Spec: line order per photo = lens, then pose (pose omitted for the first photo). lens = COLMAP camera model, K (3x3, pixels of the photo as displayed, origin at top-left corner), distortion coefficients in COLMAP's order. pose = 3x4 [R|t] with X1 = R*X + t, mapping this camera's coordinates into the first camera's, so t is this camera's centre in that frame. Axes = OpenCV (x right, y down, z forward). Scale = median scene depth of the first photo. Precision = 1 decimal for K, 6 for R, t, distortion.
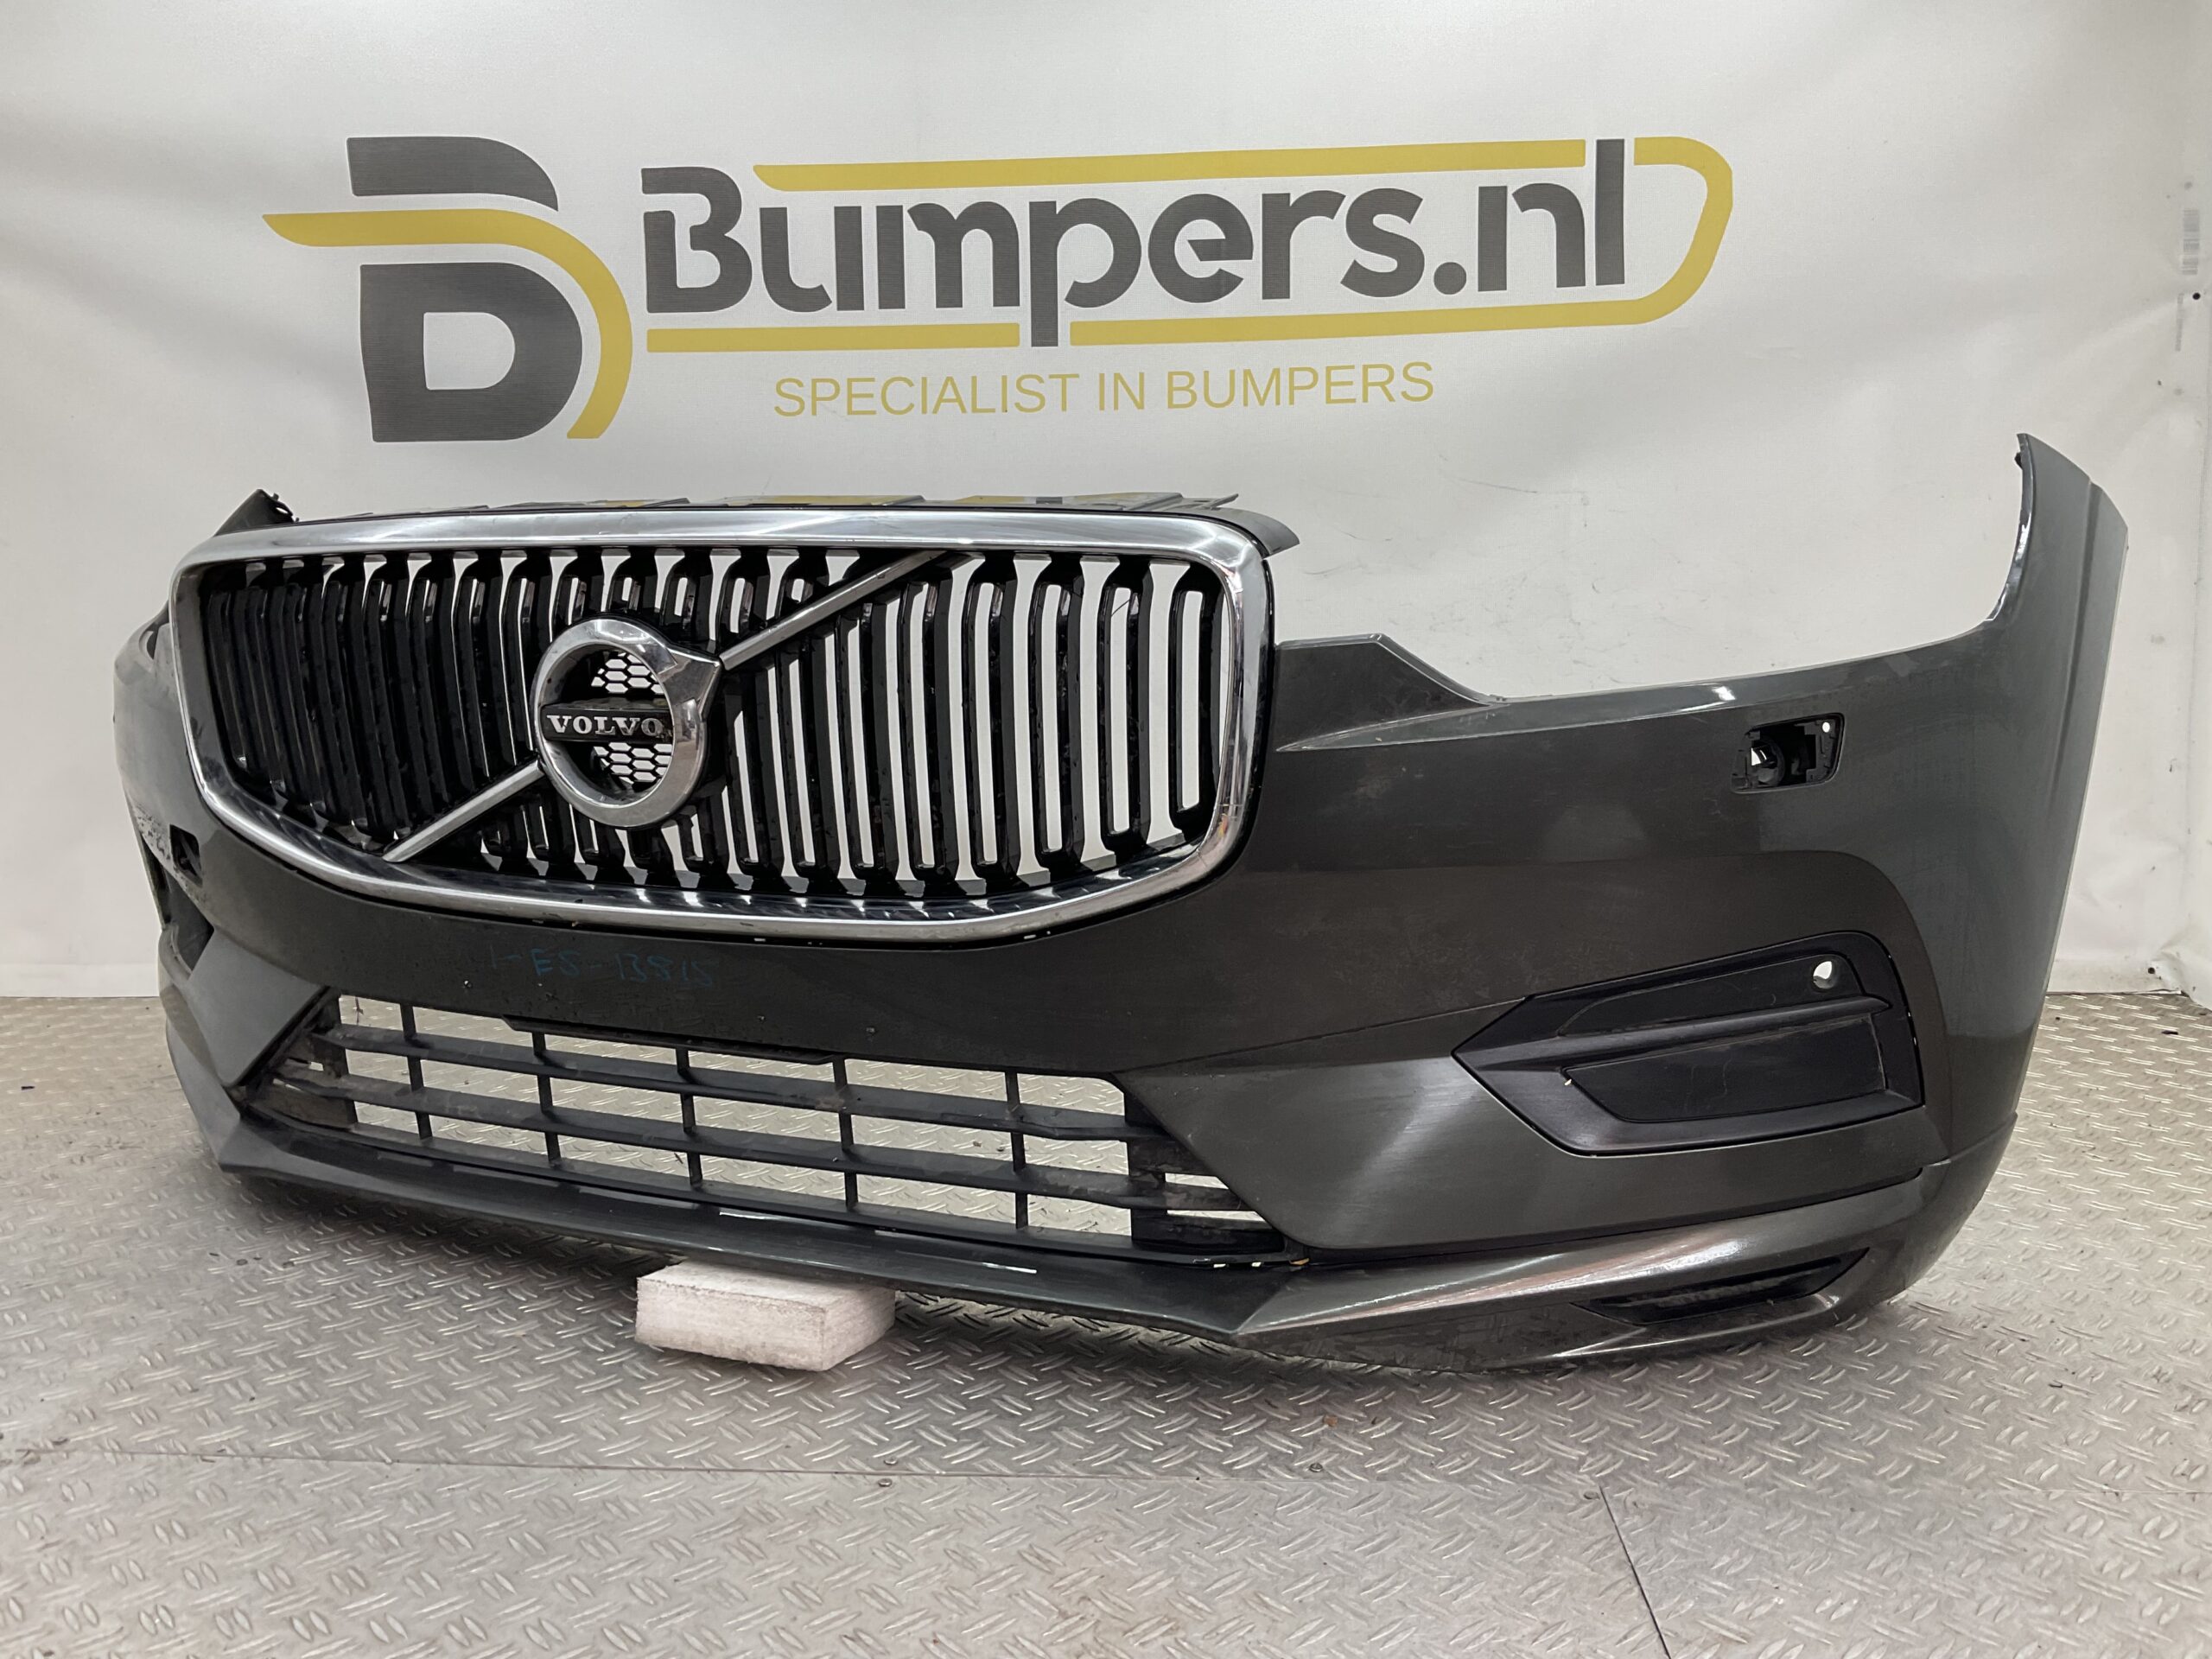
lens RADIAL K [[1776.3, 0, 1111.4], [0, 1776.3, 827.2], [0, 0, 1]] dist [0.068252, -0.125032]
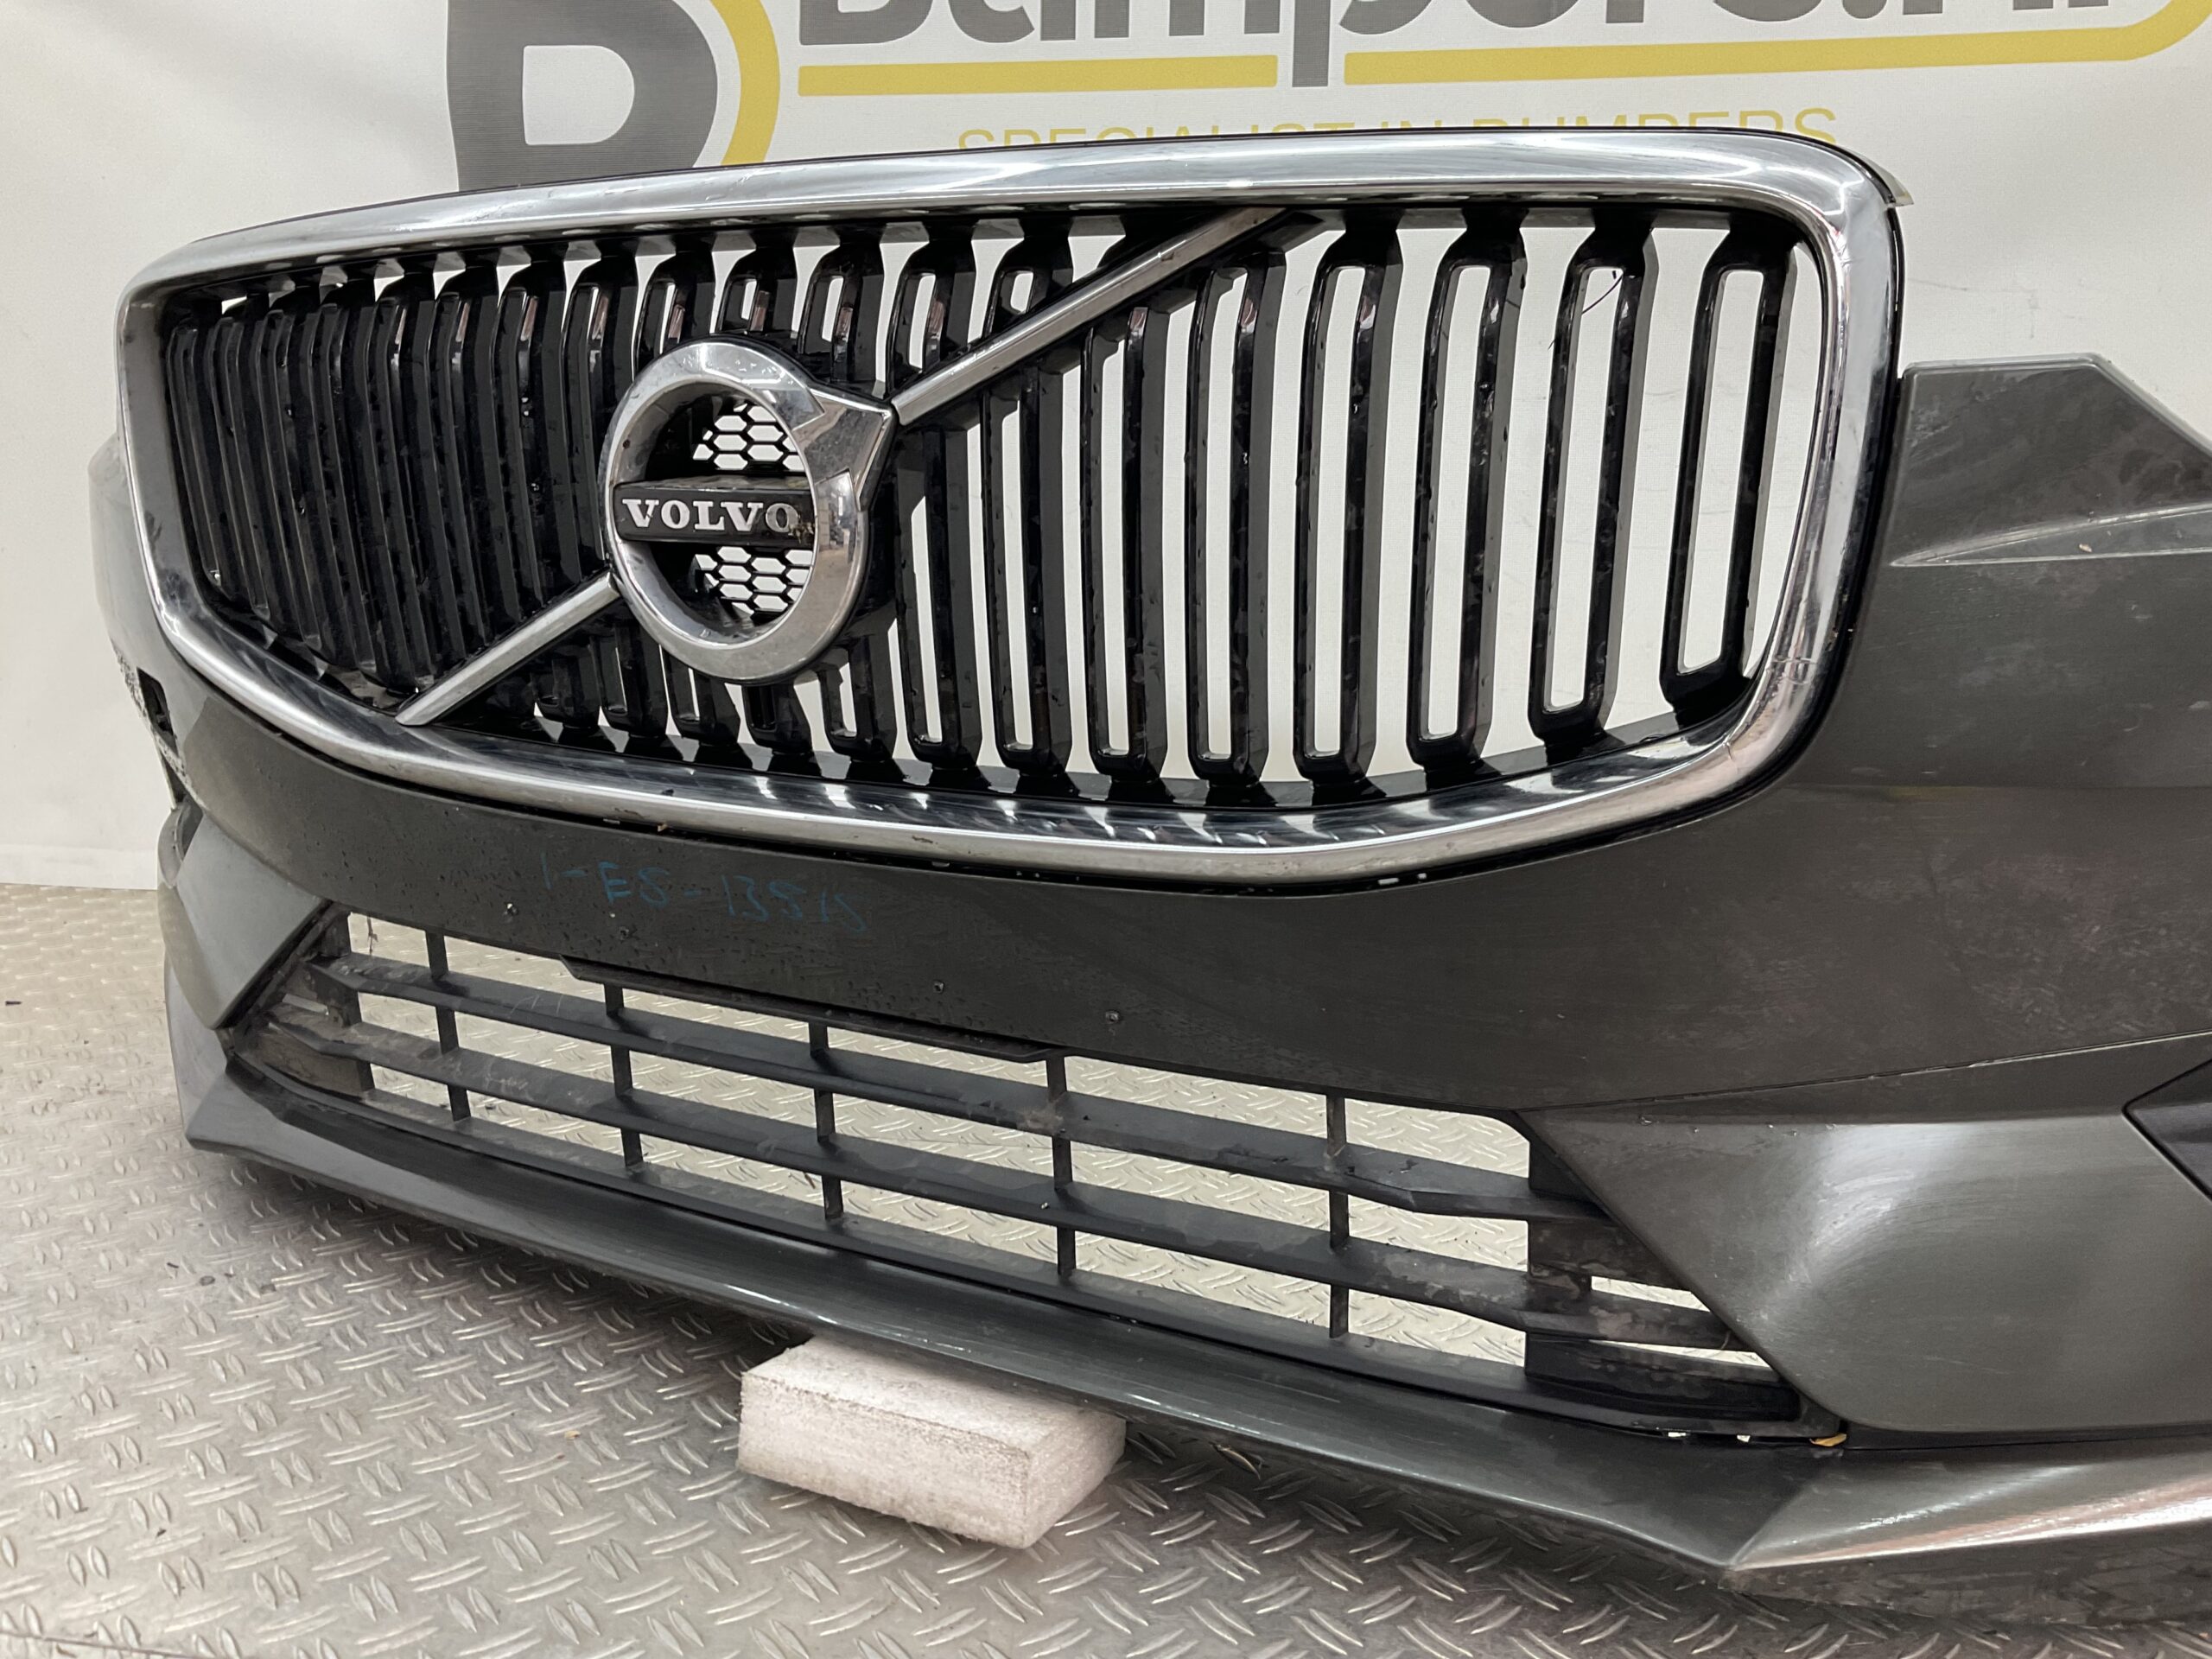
lens RADIAL K [[1776.3, 0, 1101.6], [0, 1776.3, 824.4], [0, 0, 1]] dist [0.068252, -0.125032]
pose [[0.995952, 0.036628, -0.082086, -0.082876], [-0.032527, 0.998181, 0.050759, 0.014031], [0.083796, -0.047884, 0.995332, 0.348892]]
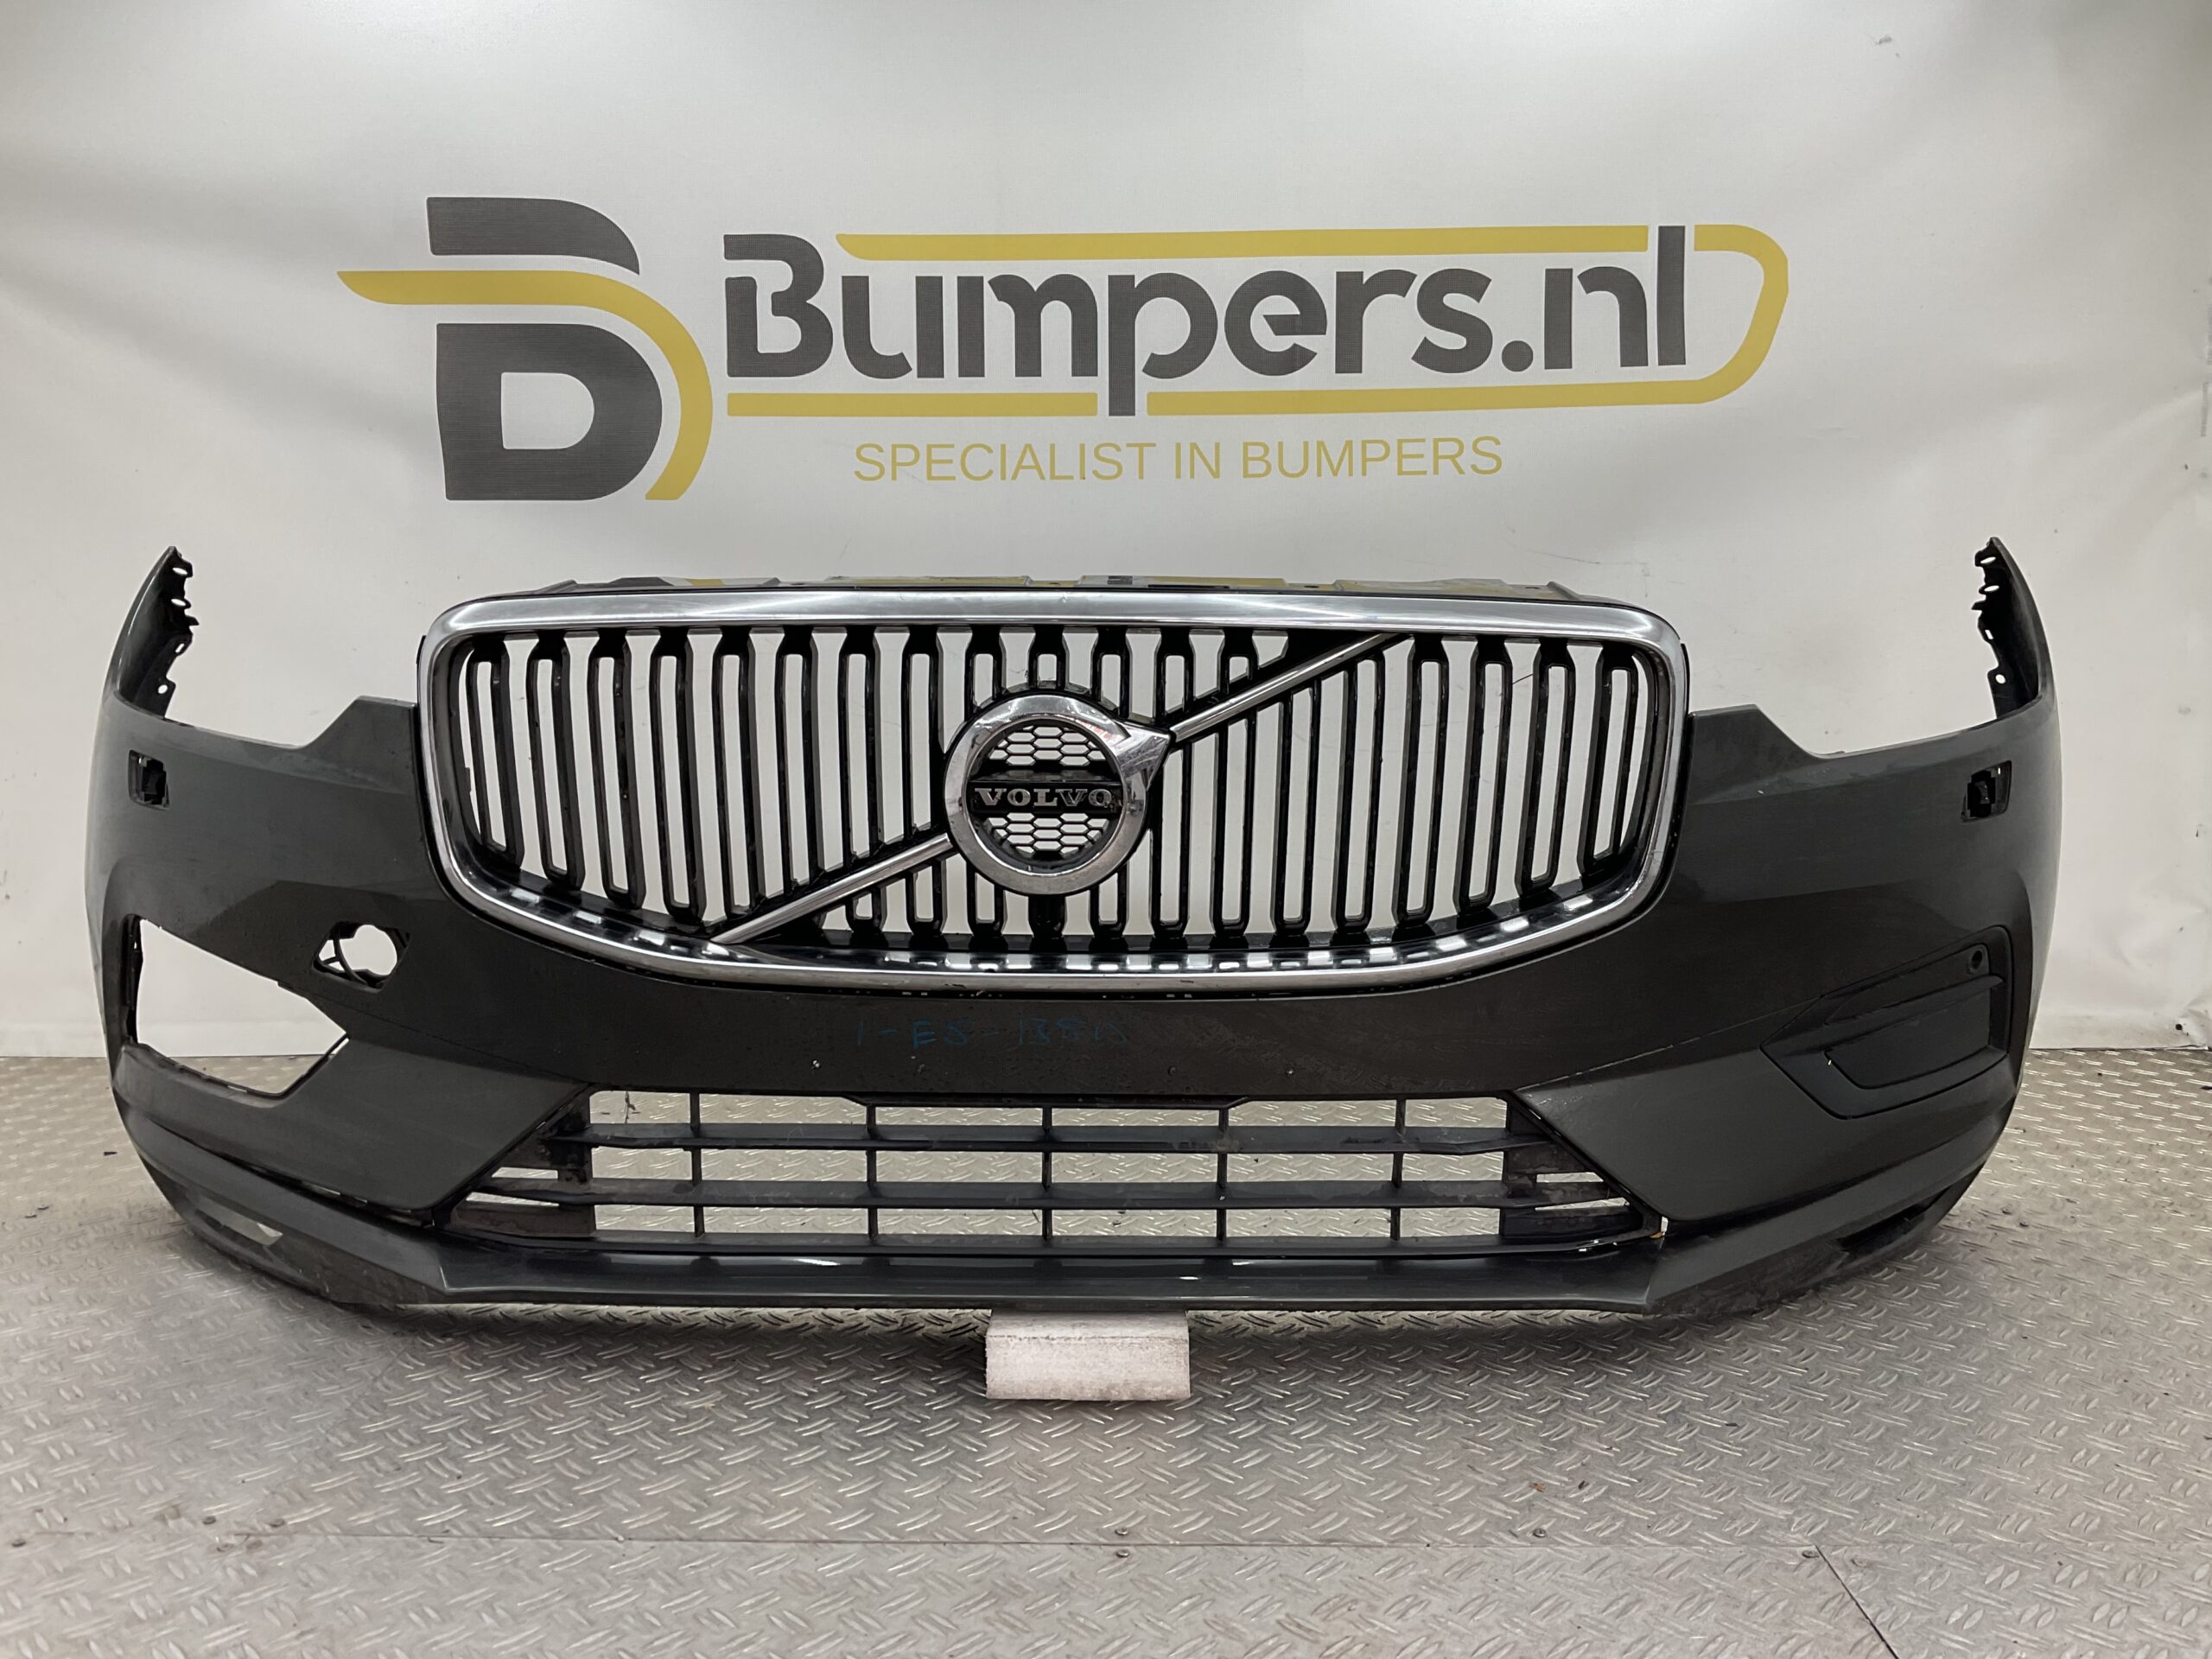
lens RADIAL K [[1776.3, 0, 1095.9], [0, 1776.3, 811.7], [0, 0, 1]] dist [0.068252, -0.125032]
pose [[0.998789, 0.004327, 0.049006, -0.162384], [-0.002425, 0.999244, -0.038809, -0.006590], [-0.049137, 0.038643, 0.998044, -0.009478]]
